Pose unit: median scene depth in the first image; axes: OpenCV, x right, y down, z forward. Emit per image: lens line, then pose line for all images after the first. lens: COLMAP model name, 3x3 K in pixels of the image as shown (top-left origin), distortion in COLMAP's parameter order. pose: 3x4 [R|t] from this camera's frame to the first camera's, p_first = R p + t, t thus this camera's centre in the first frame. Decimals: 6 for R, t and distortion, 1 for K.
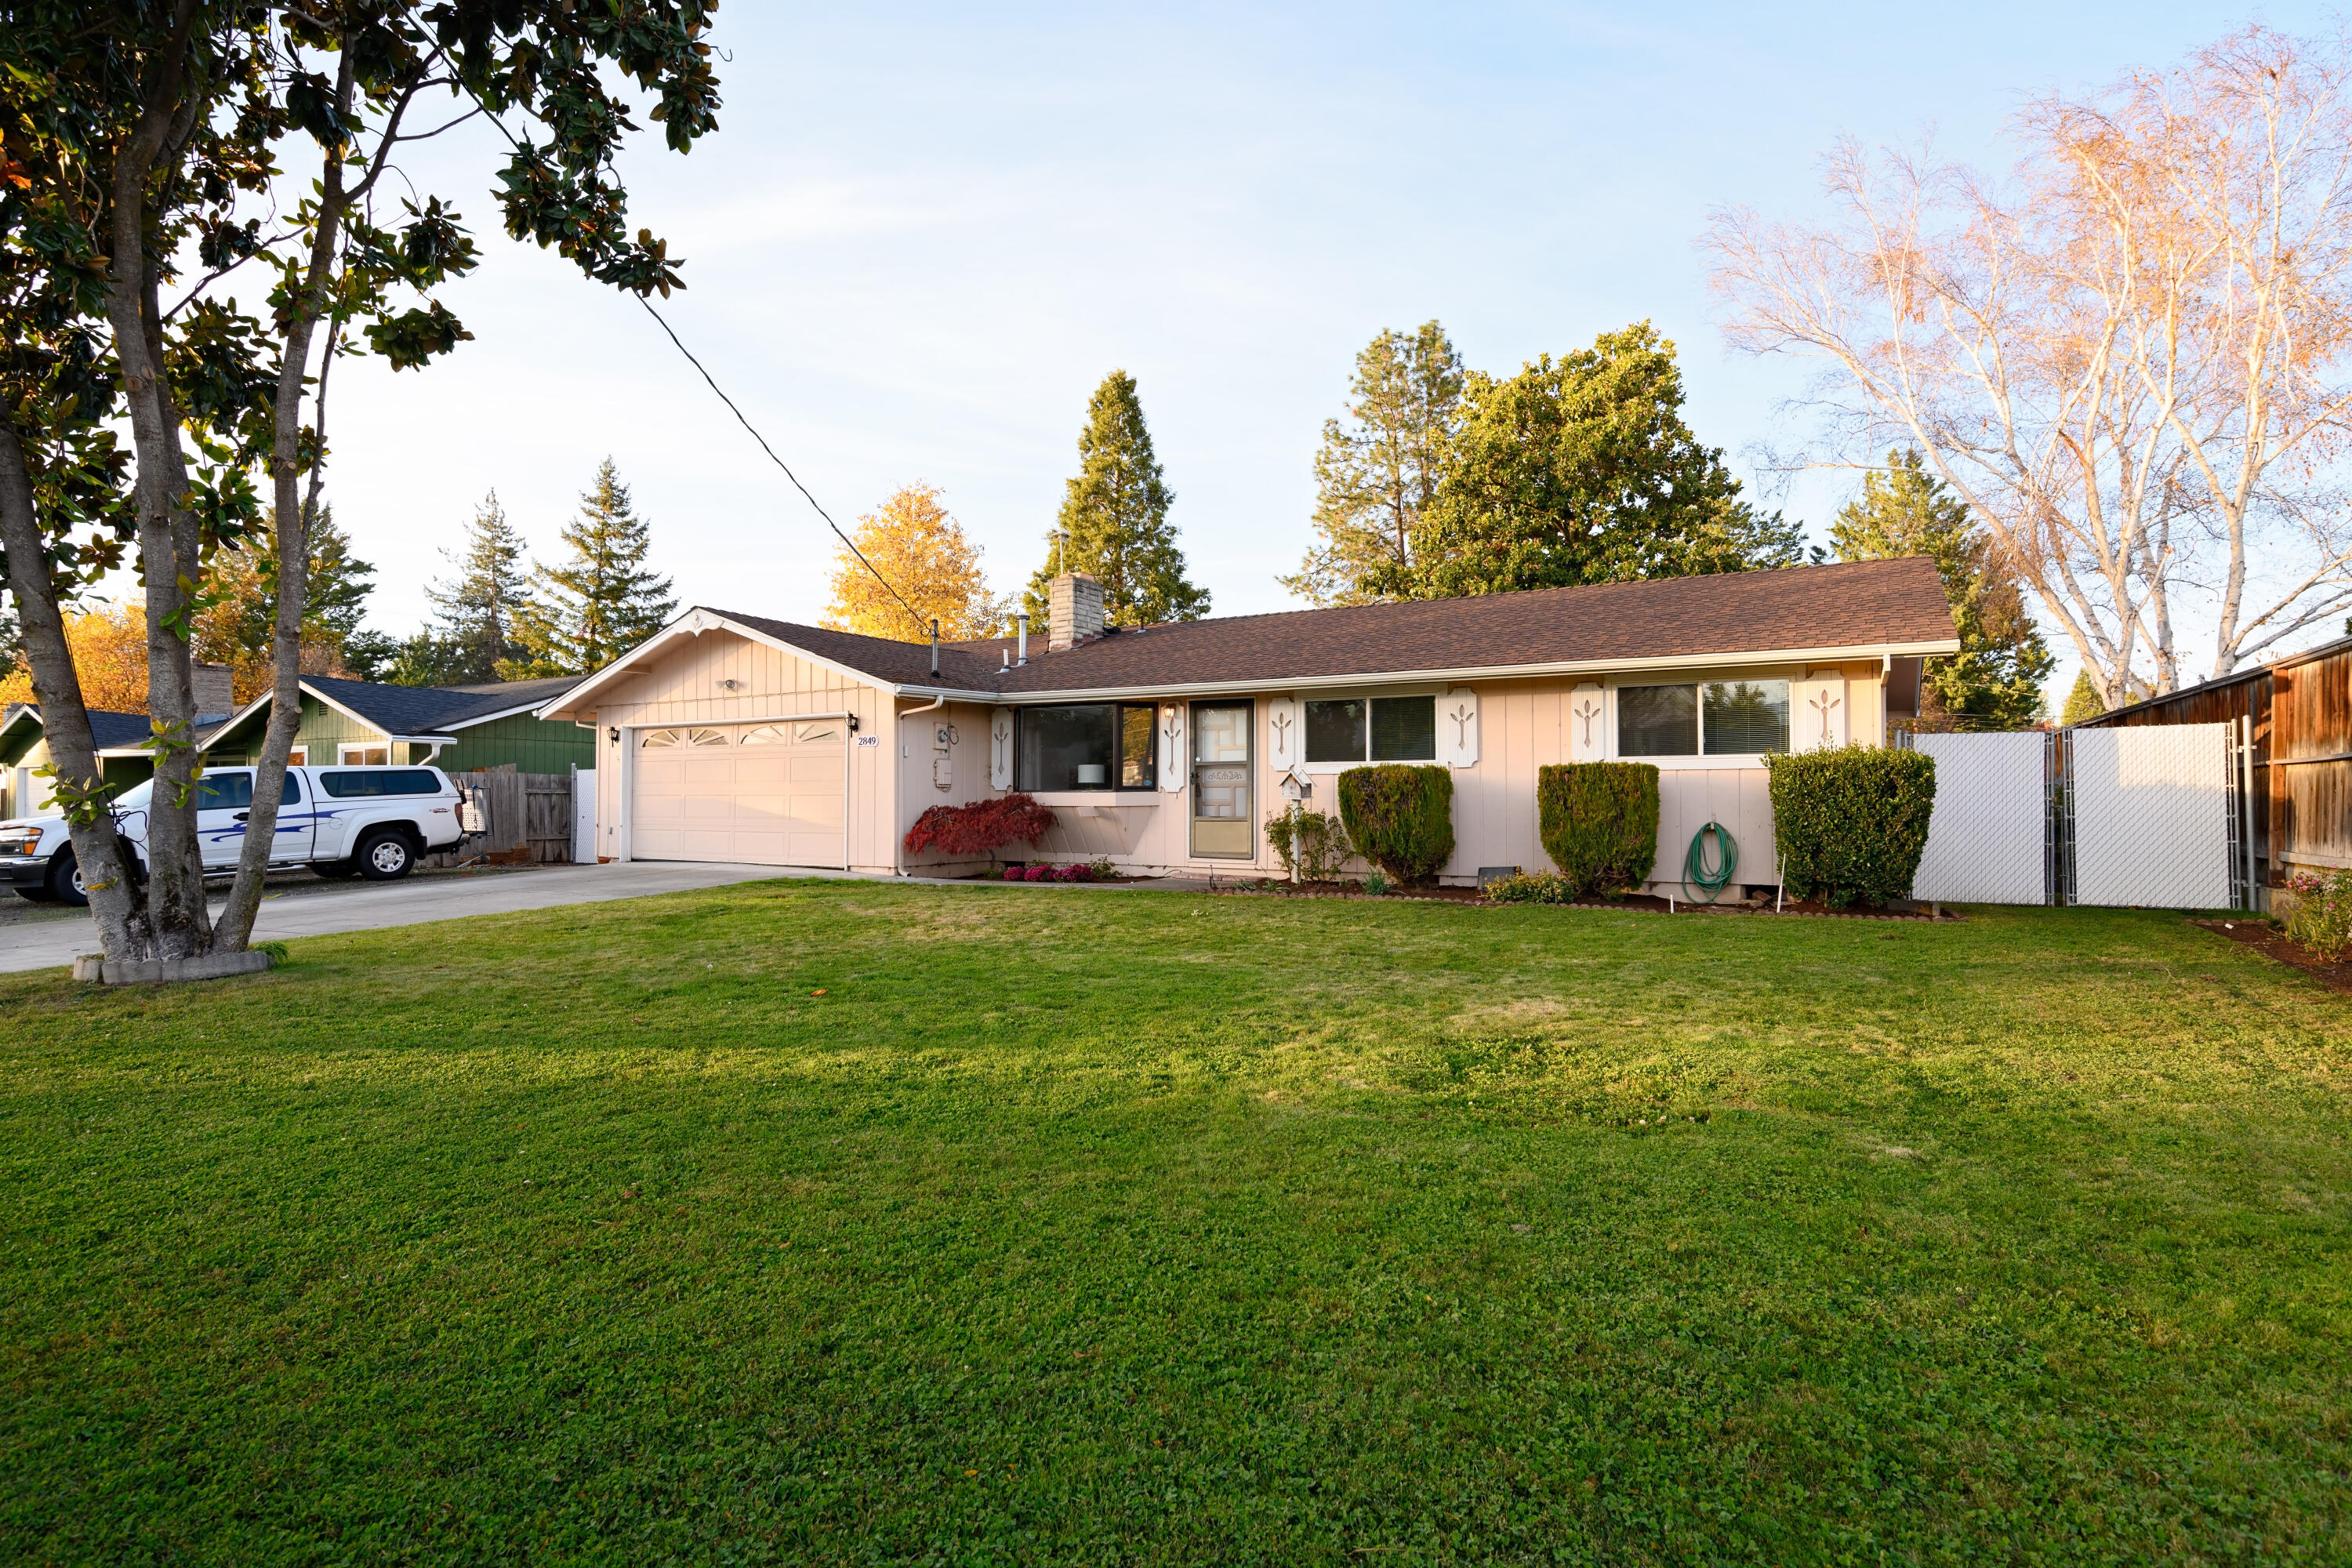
lens RADIAL K [[1232.4, 0, 1176.7], [0, 1232.4, 783.2], [0, 0, 1]] dist [-0.013941, -0.000249]
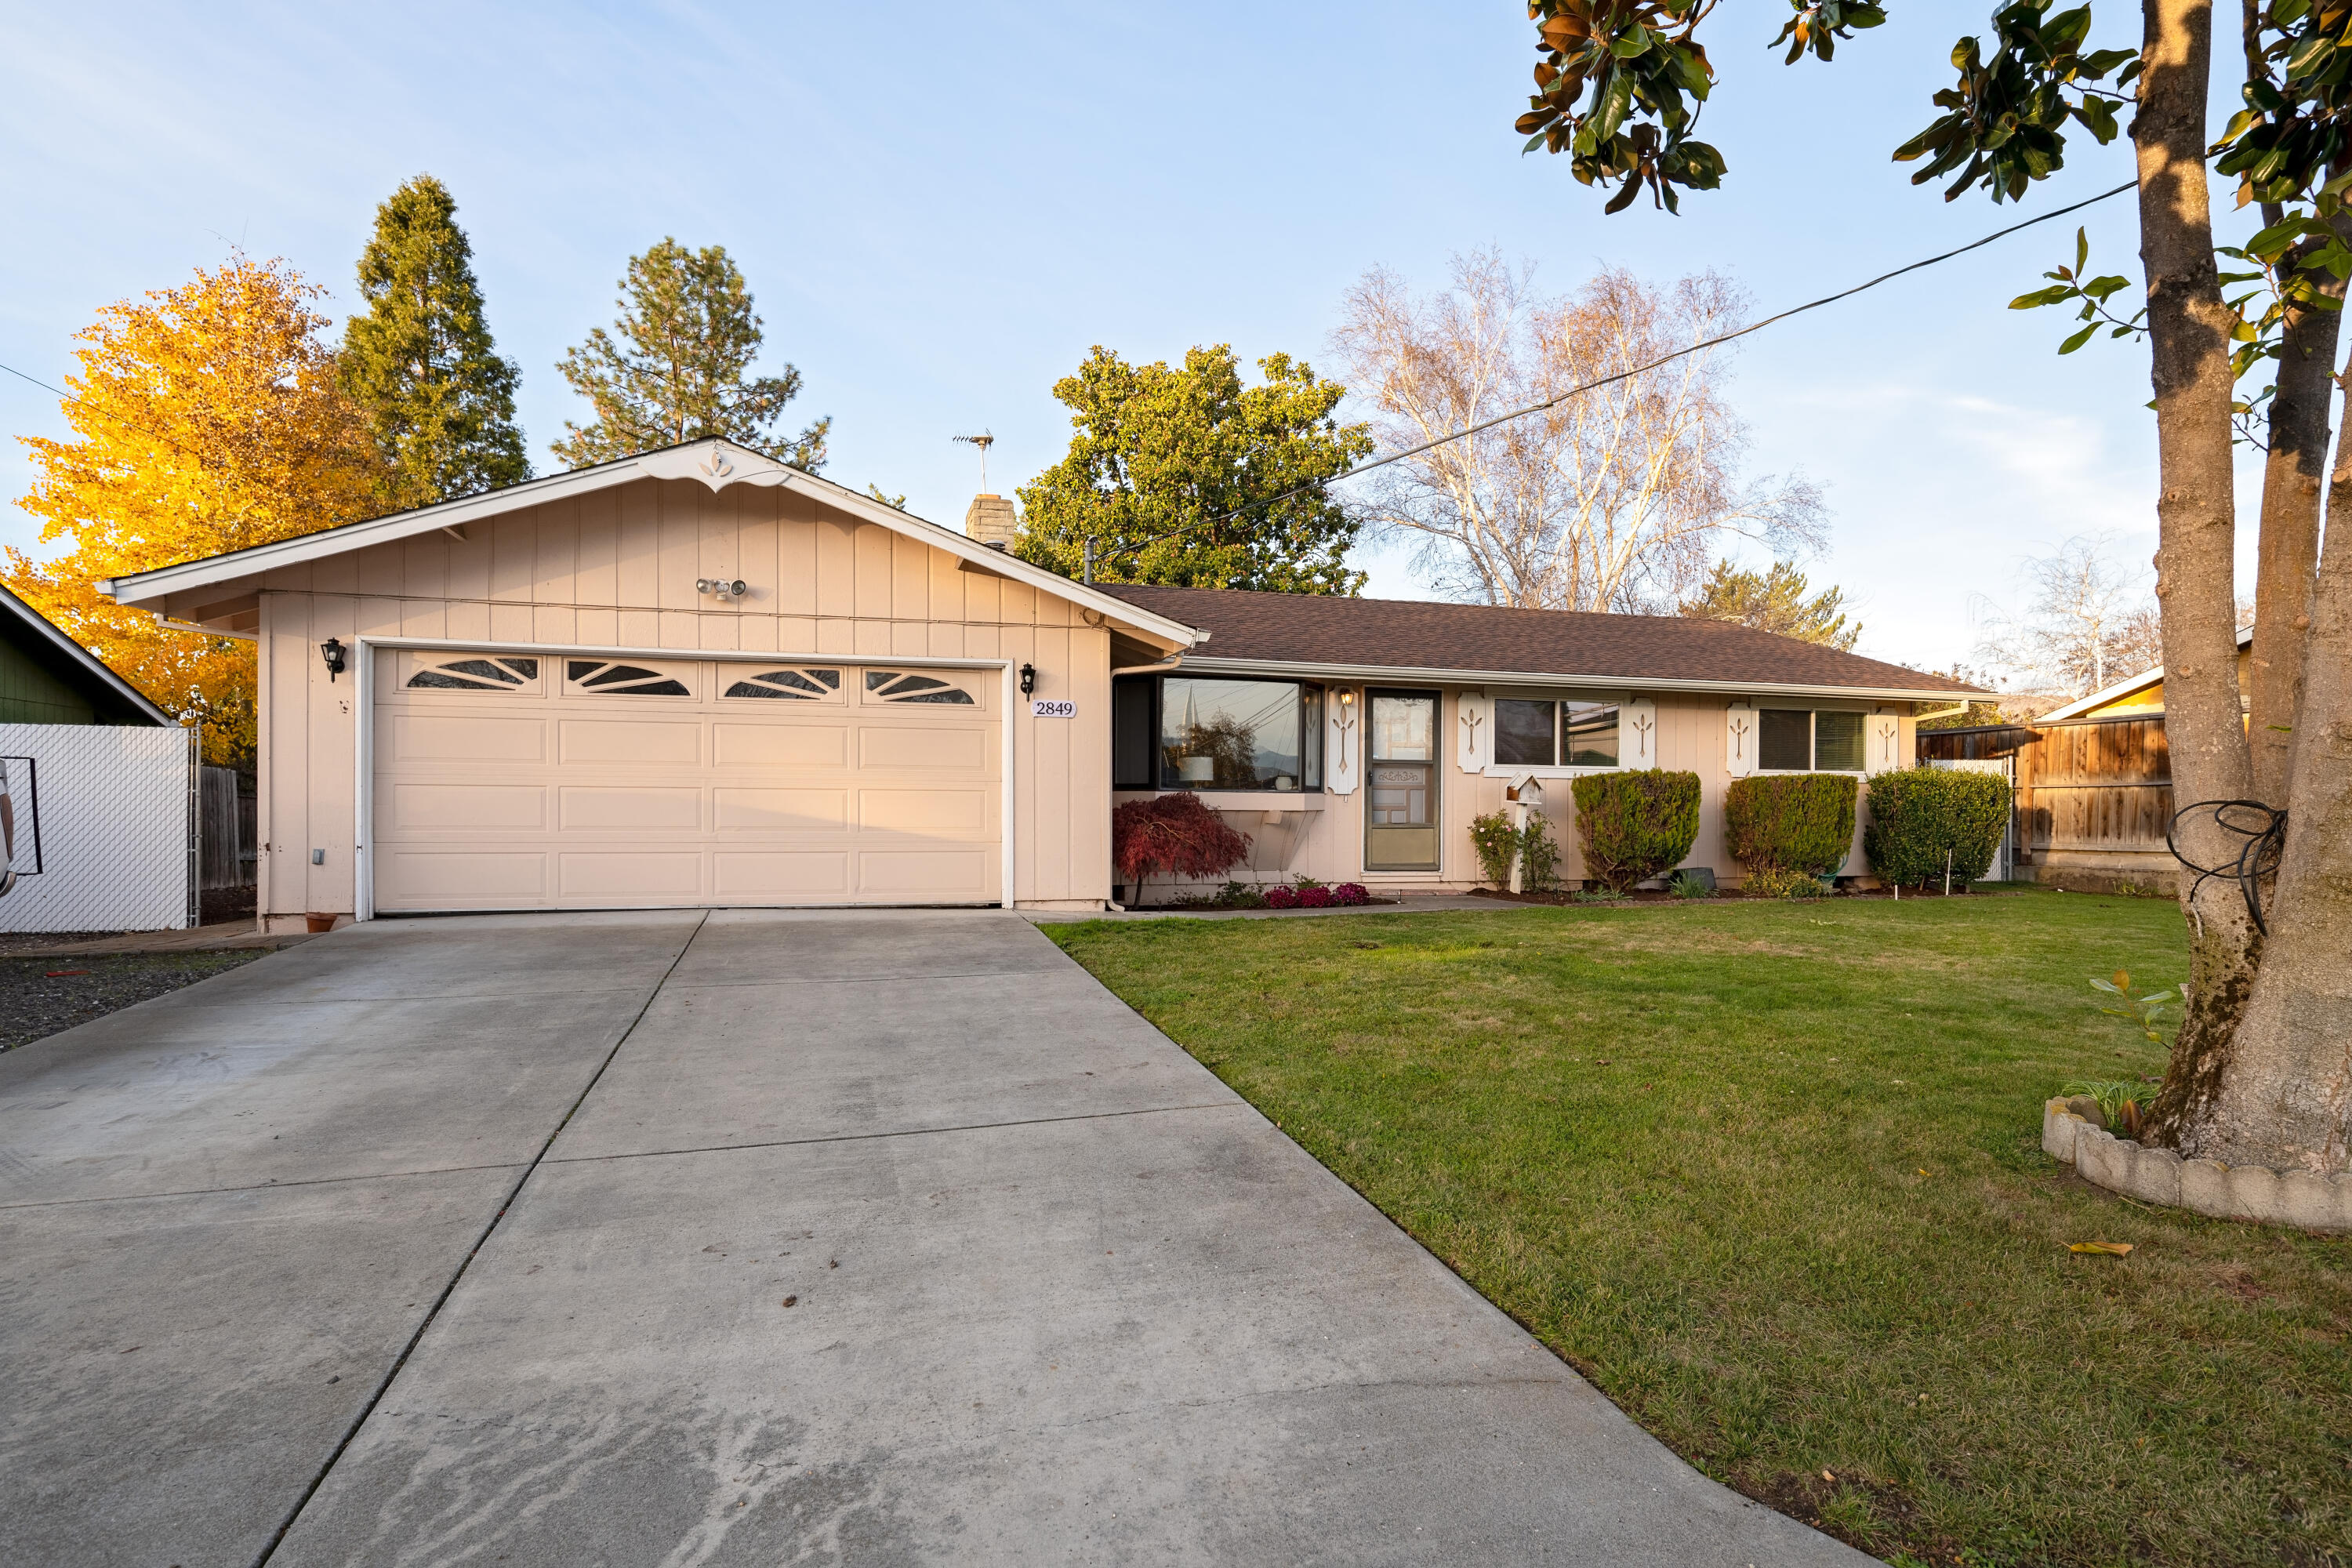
lens RADIAL K [[1232.4, 0, 1176.0], [0, 1232.4, 792.0], [0, 0, 1]] dist [-0.013941, -0.000249]
pose [[0.668718, 0.010984, 0.743435, -0.716073], [-0.021281, 0.999764, 0.004371, 0.004751], [-0.743211, -0.018744, 0.668794, 0.540753]]
